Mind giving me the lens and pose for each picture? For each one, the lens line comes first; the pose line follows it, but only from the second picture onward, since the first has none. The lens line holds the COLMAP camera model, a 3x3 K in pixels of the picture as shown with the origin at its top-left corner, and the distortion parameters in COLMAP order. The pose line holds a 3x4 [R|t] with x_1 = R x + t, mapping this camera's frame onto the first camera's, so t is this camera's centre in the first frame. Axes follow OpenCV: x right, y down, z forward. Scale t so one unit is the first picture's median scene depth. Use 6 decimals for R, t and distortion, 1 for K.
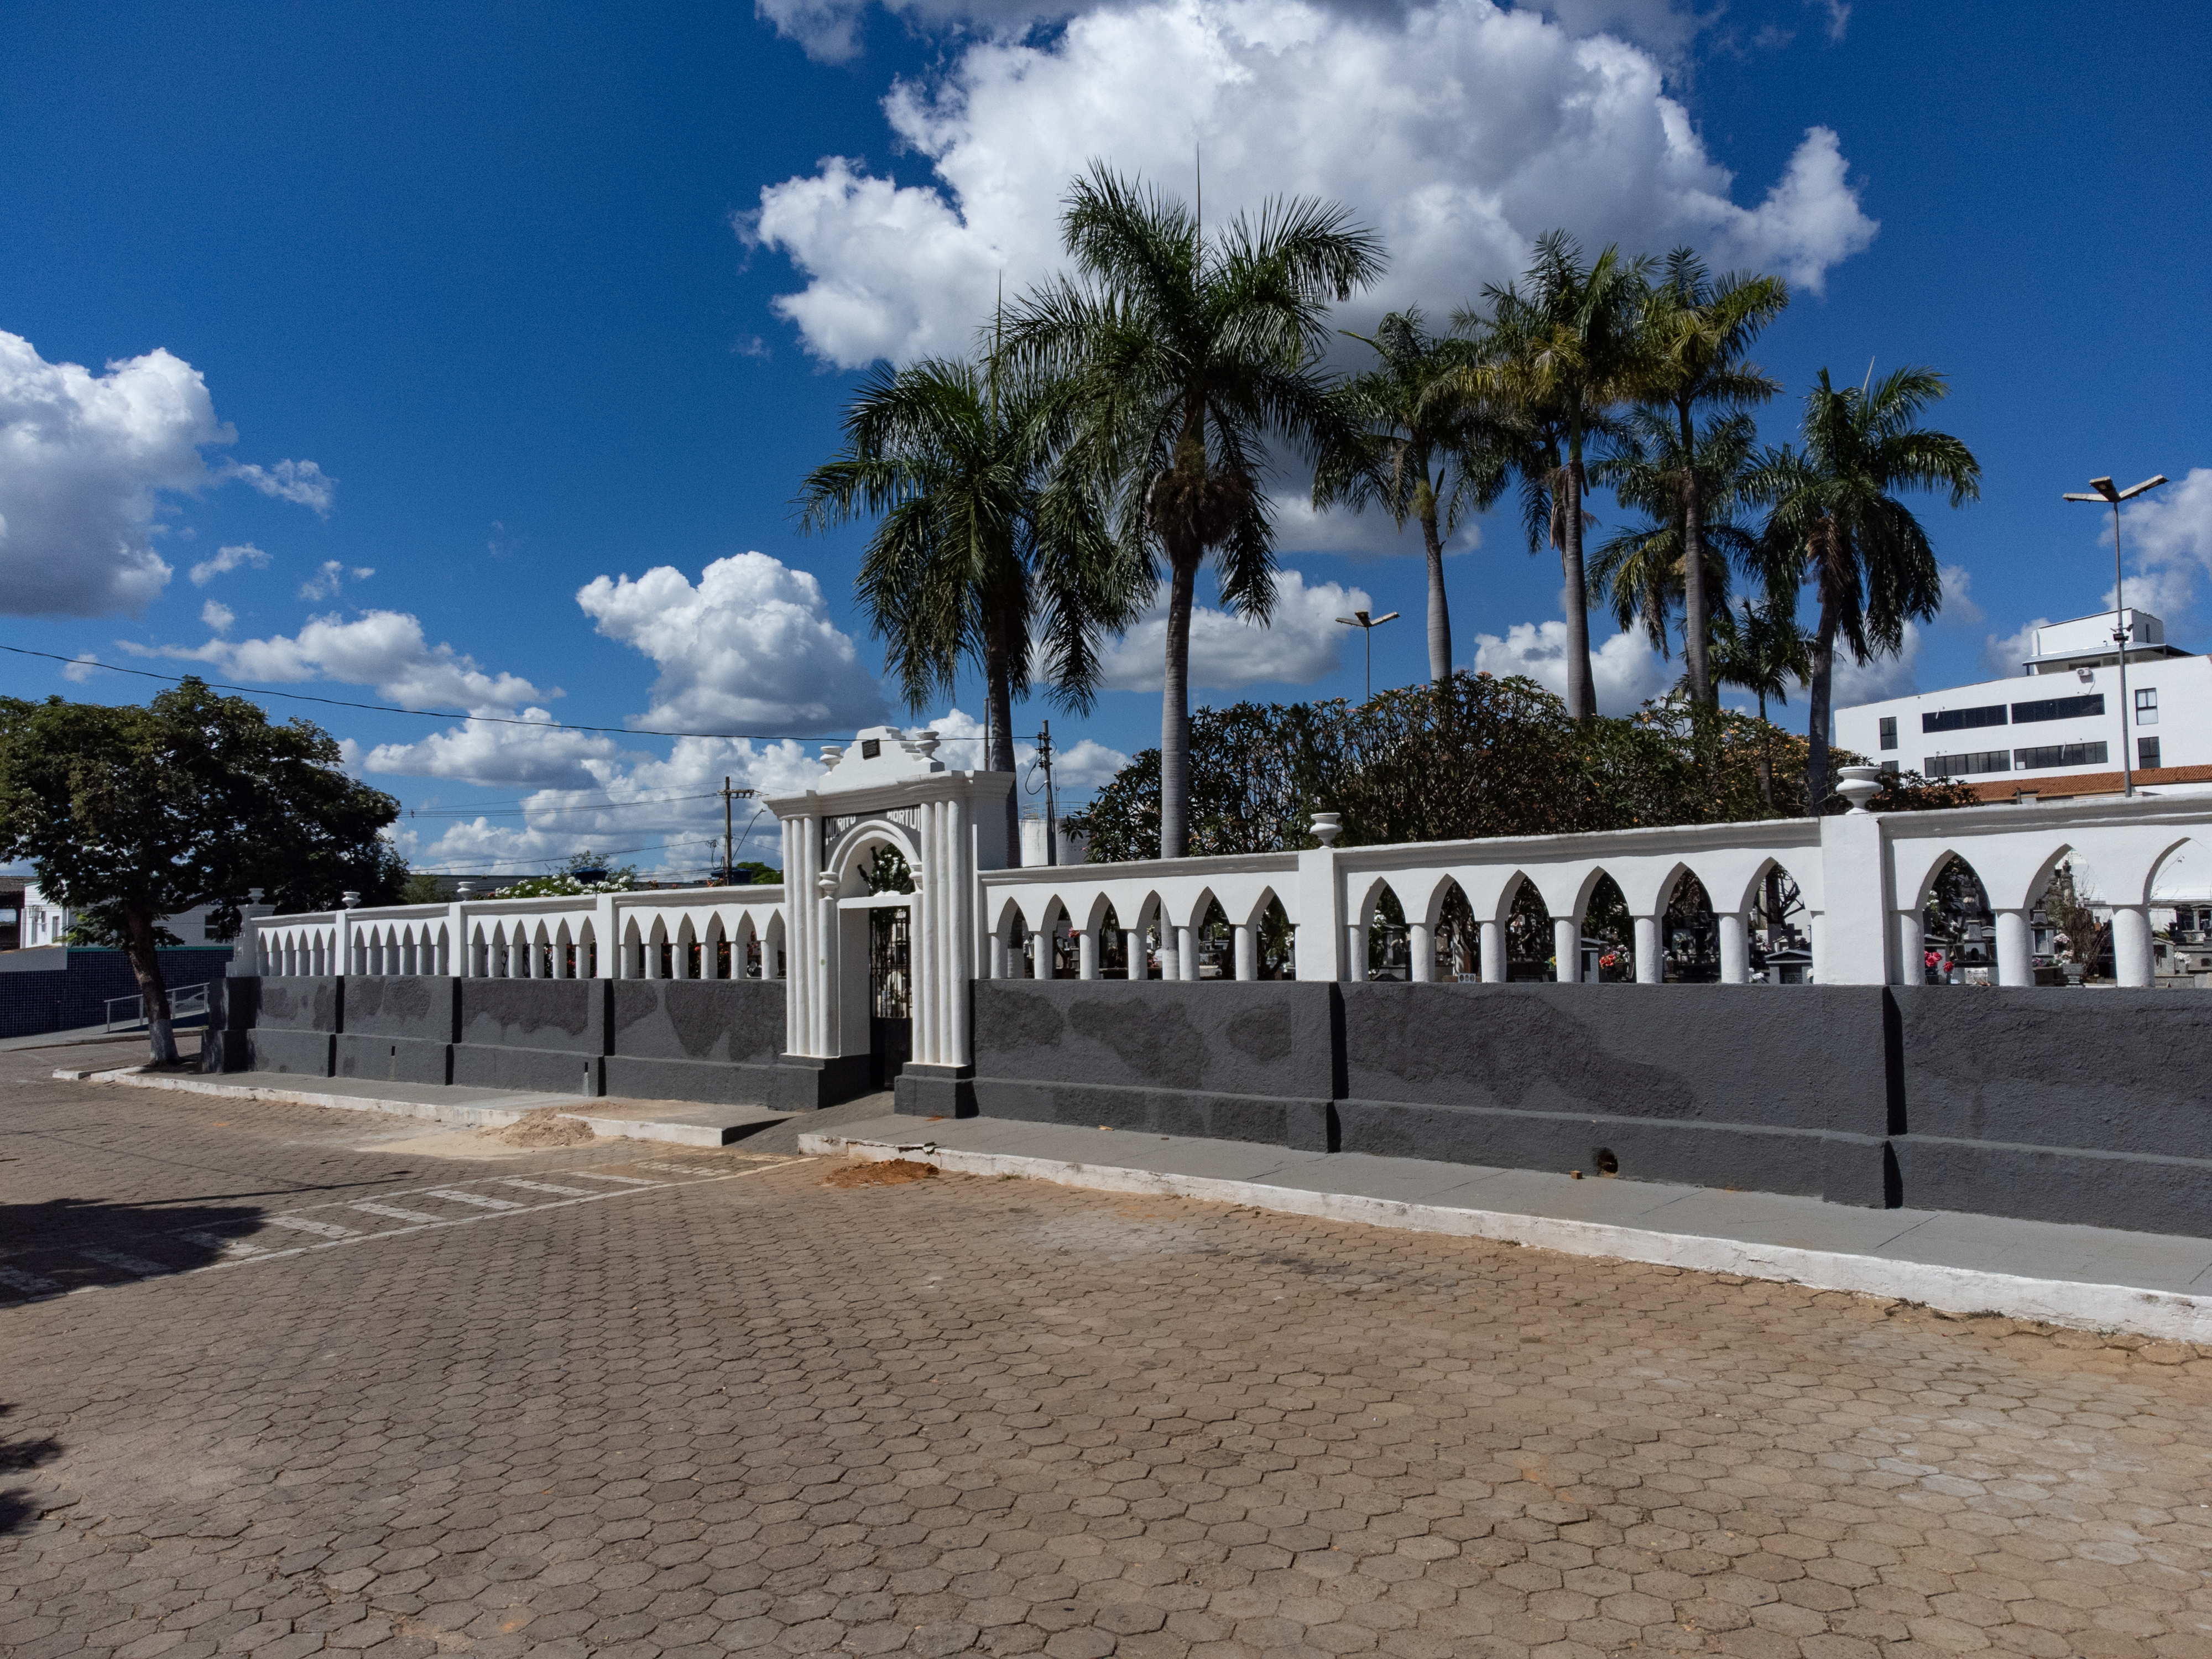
lens RADIAL K [[1652.8, 0, 1106.0], [0, 1652.8, 829.5], [0, 0, 1]] dist [0.014381, 0.009780]
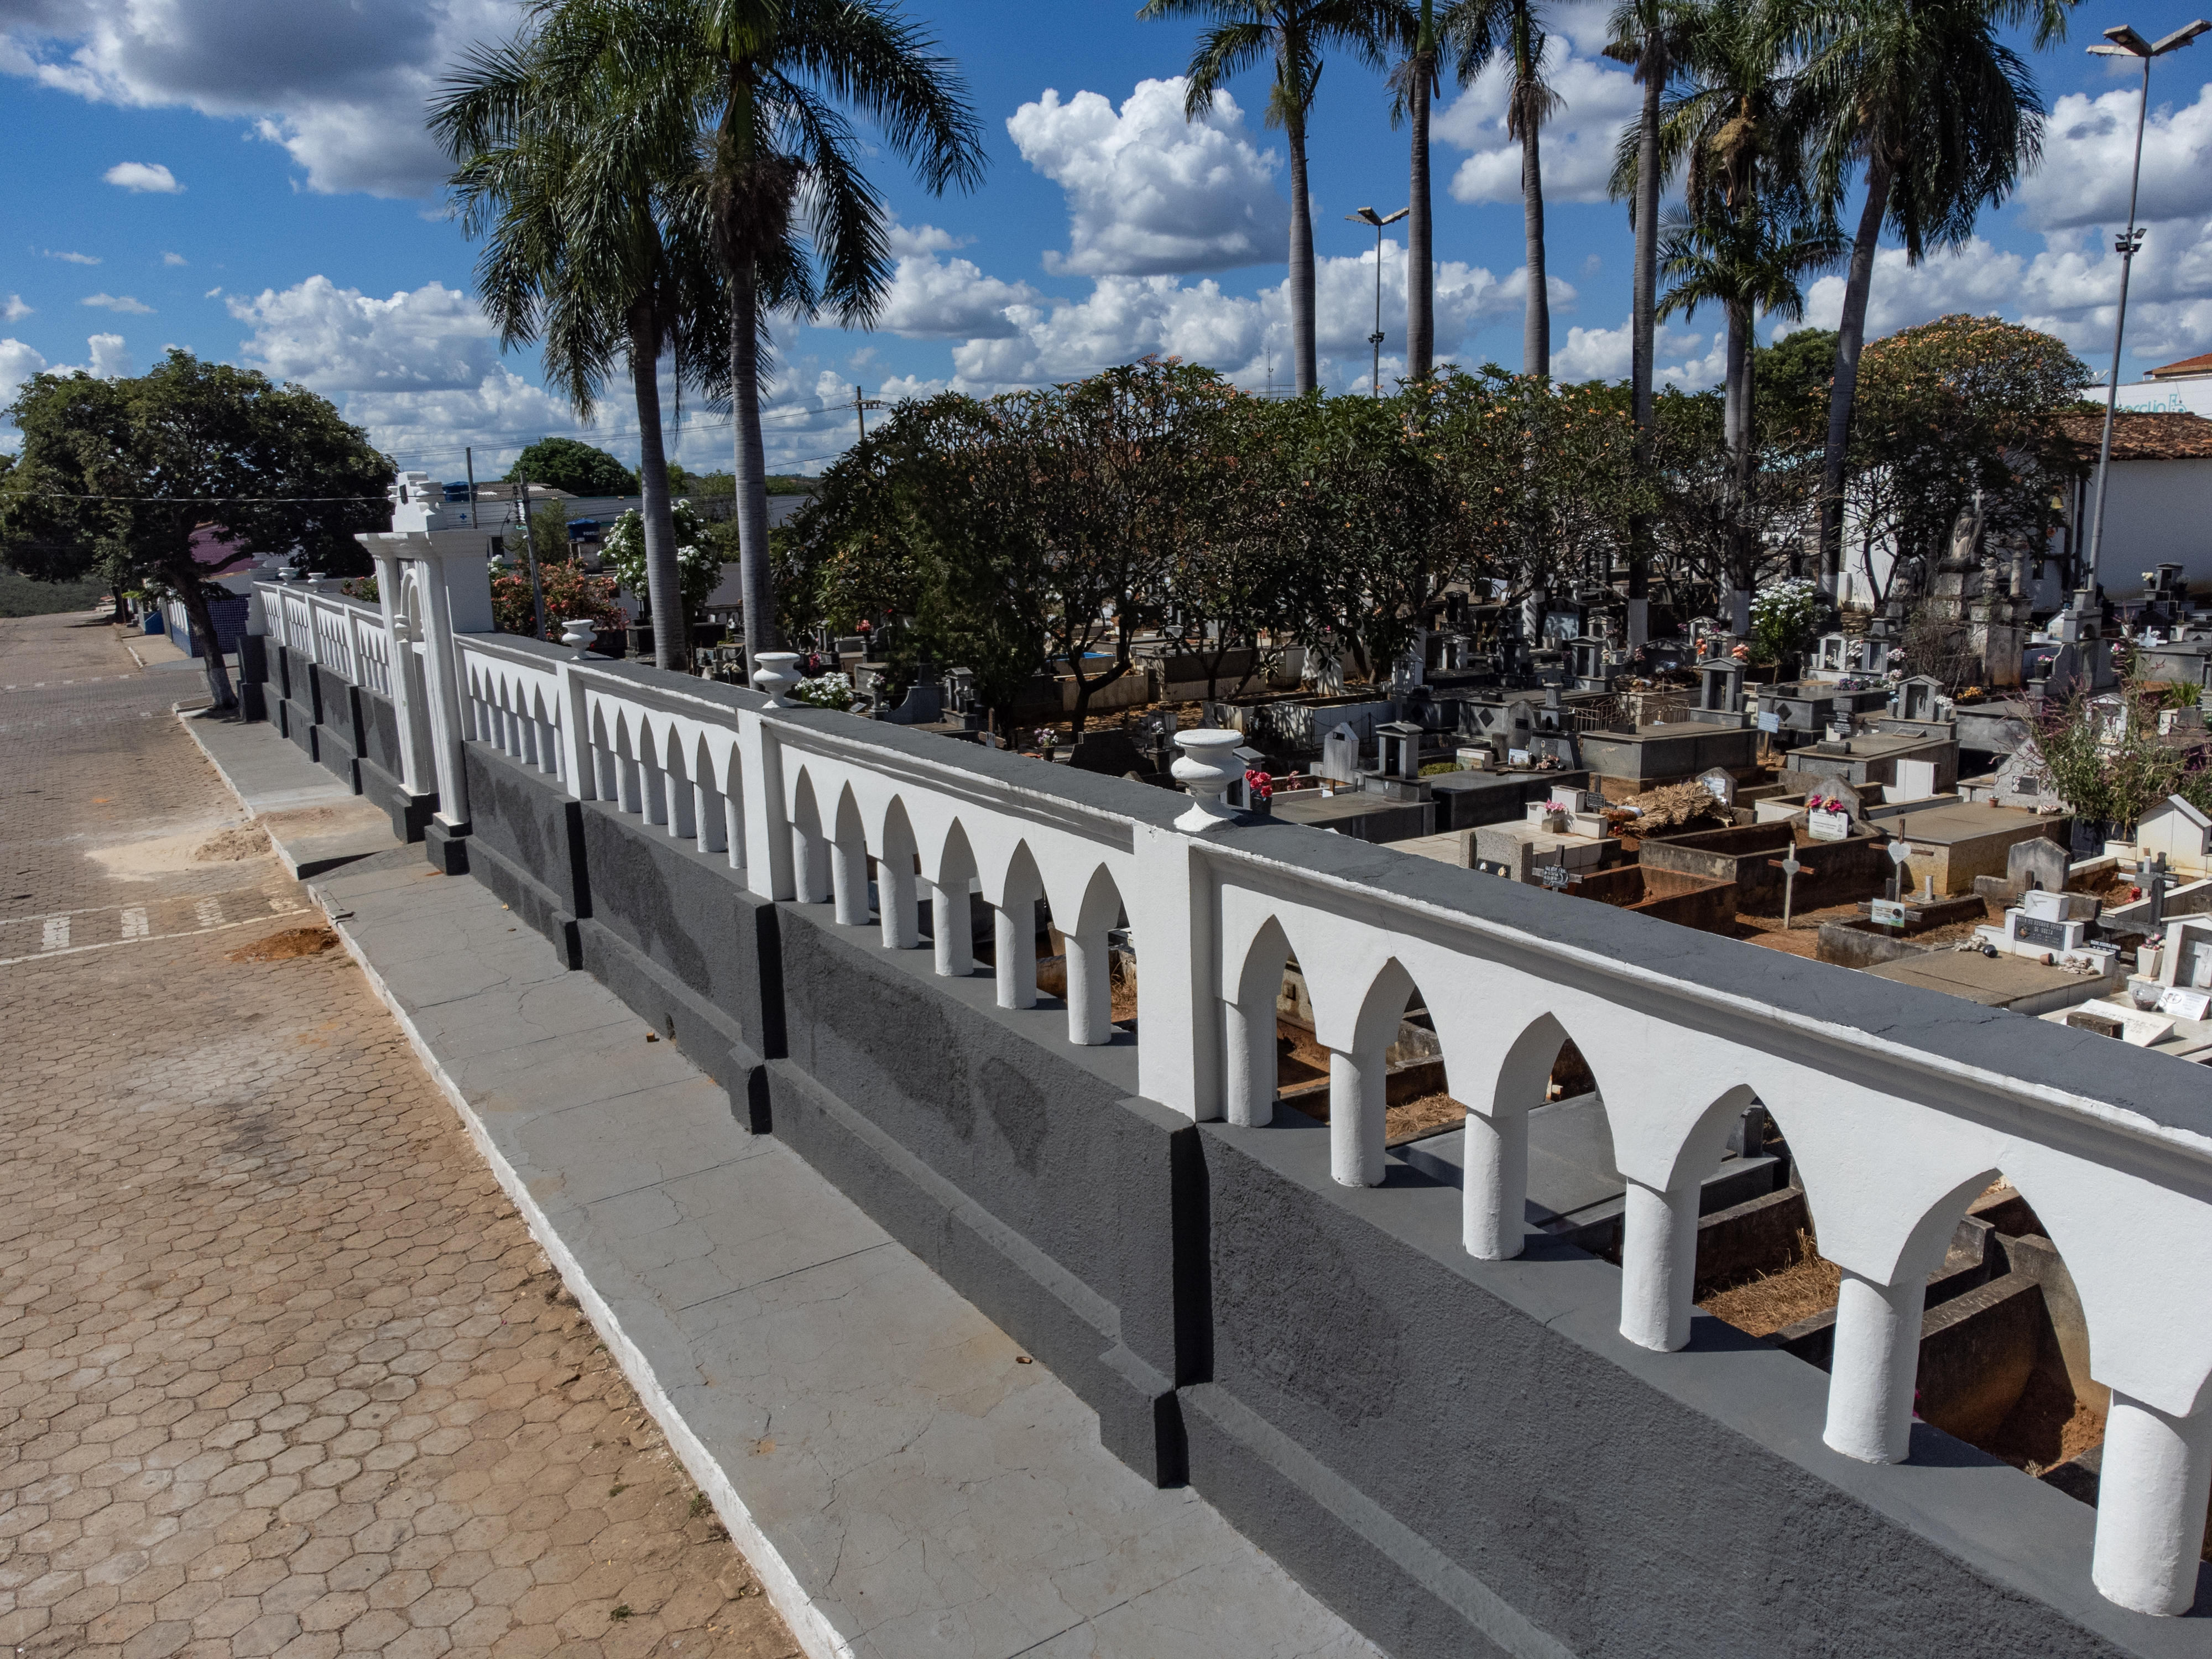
lens RADIAL K [[1652.8, 0, 1106.0], [0, 1652.8, 829.5], [0, 0, 1]] dist [0.014381, 0.009780]
pose [[0.968743, 0.039683, -0.244874, 0.555800], [0.027349, 0.964019, 0.264421, -0.114918], [0.246556, -0.262853, 0.932801, 0.133134]]
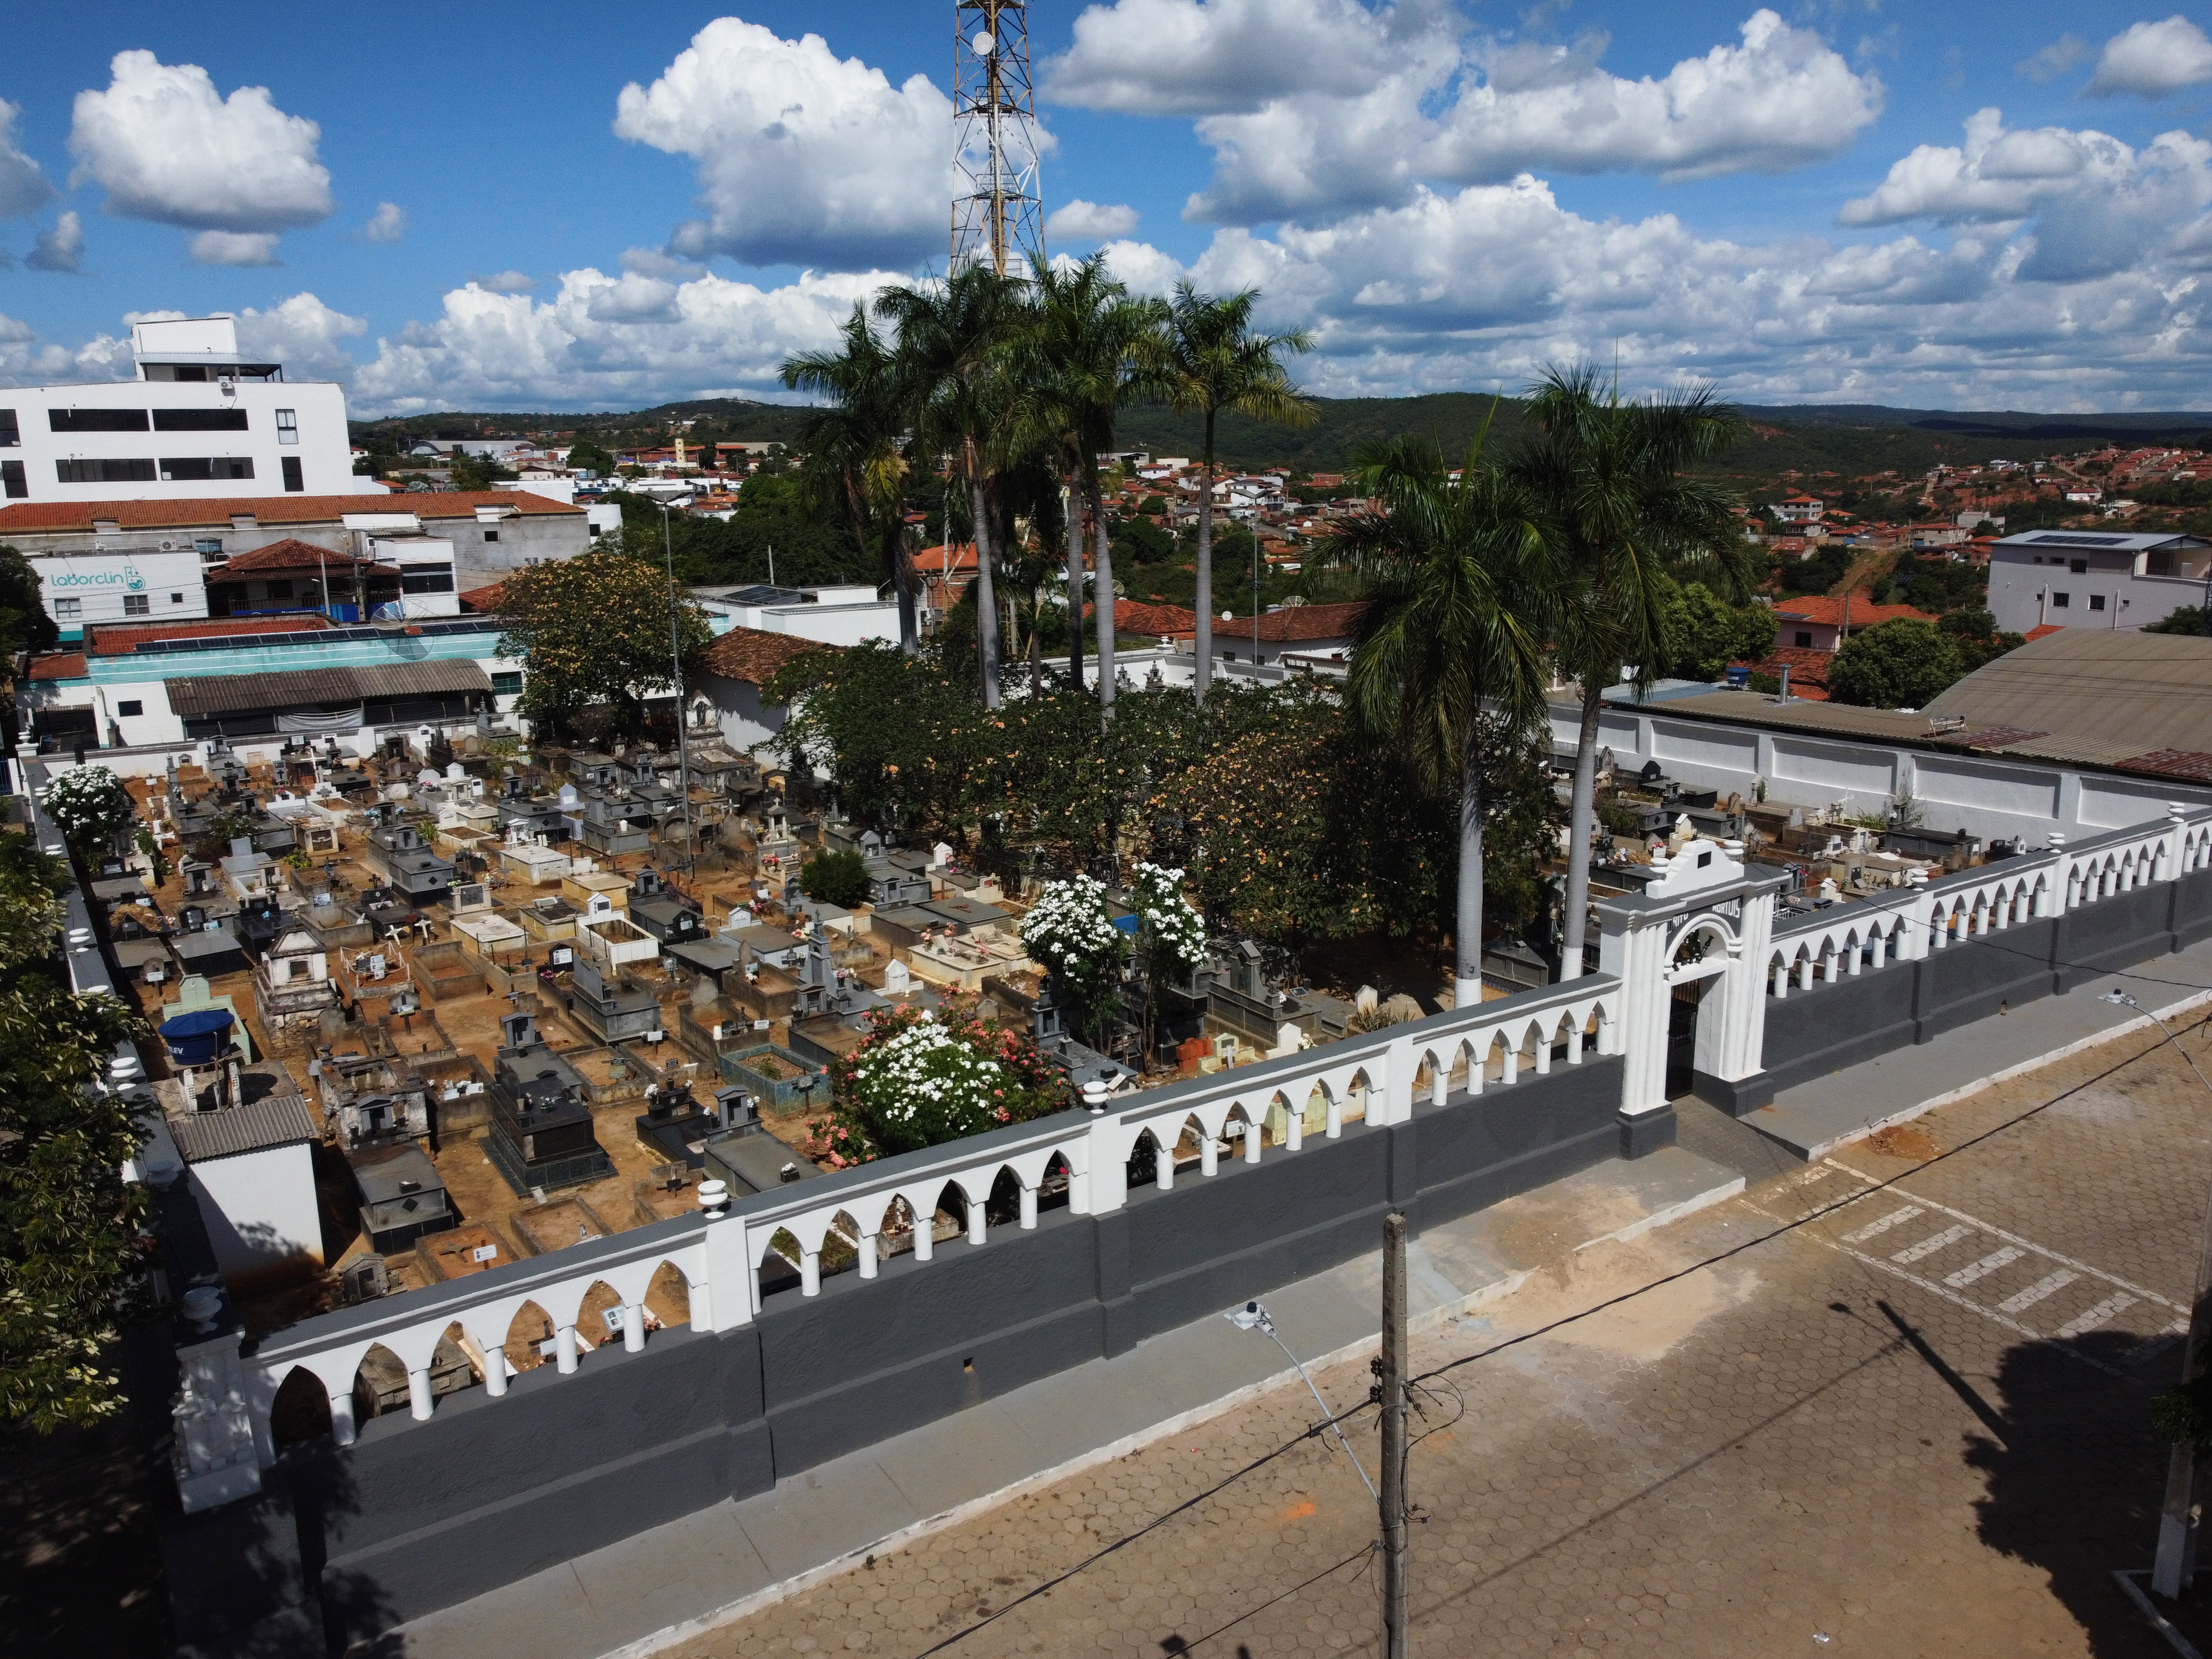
lens RADIAL K [[1677.8, 0, 1103.3], [0, 1677.8, 833.0], [0, 0, 1]] dist [0.001286, -0.003276]
pose [[0.203777, -0.192565, 0.959893, -1.585913], [-0.053725, 0.976788, 0.207360, -0.335926], [-0.977542, -0.093826, 0.188701, 1.303204]]
